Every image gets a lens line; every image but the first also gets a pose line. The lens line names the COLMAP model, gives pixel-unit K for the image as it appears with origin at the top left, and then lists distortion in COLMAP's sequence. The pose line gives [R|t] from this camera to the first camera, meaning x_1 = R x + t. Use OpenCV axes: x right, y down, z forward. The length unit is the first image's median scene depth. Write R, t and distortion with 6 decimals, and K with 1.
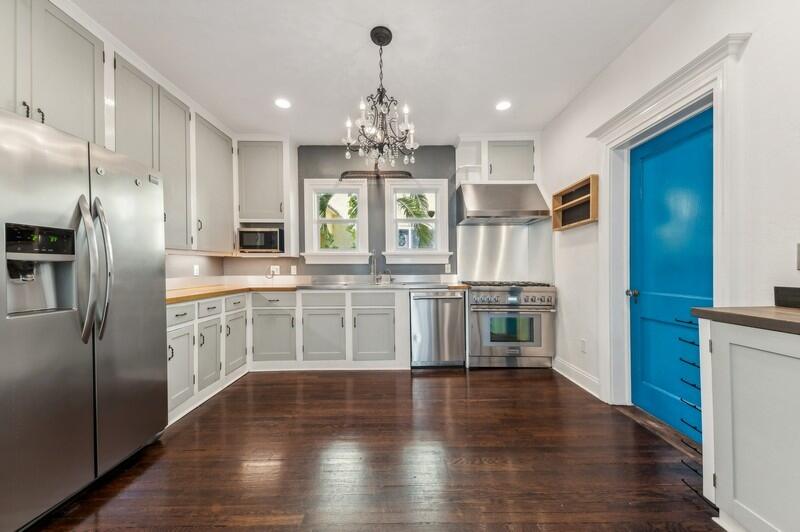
lens RADIAL K [[313.0, 0, 401.2], [0, 313.0, 269.4], [0, 0, 1]] dist [0.014164, -0.003165]
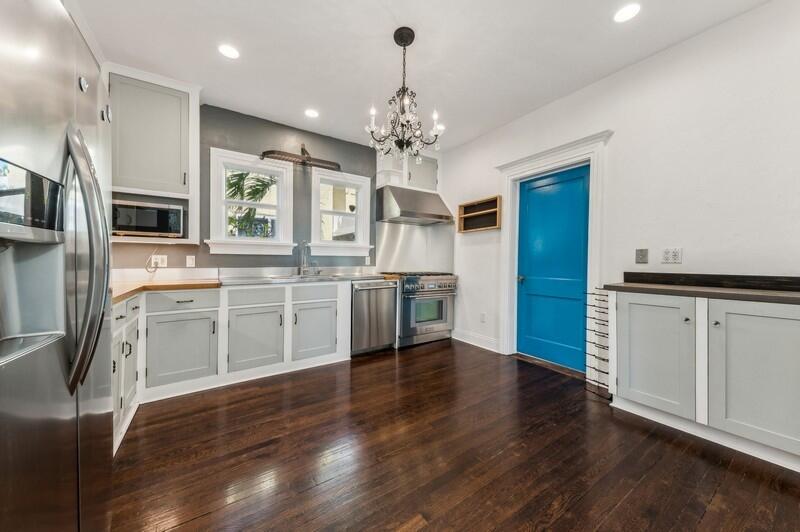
lens RADIAL K [[288.5, 0, 402.7], [0, 288.5, 263.4], [0, 0, 1]] dist [0.015465, -0.000386]
pose [[0.829796, 0.001868, 0.558064, -0.338584], [-0.005174, 0.999977, 0.004345, 0.001627], [-0.558043, -0.006493, 0.829787, 0.116703]]
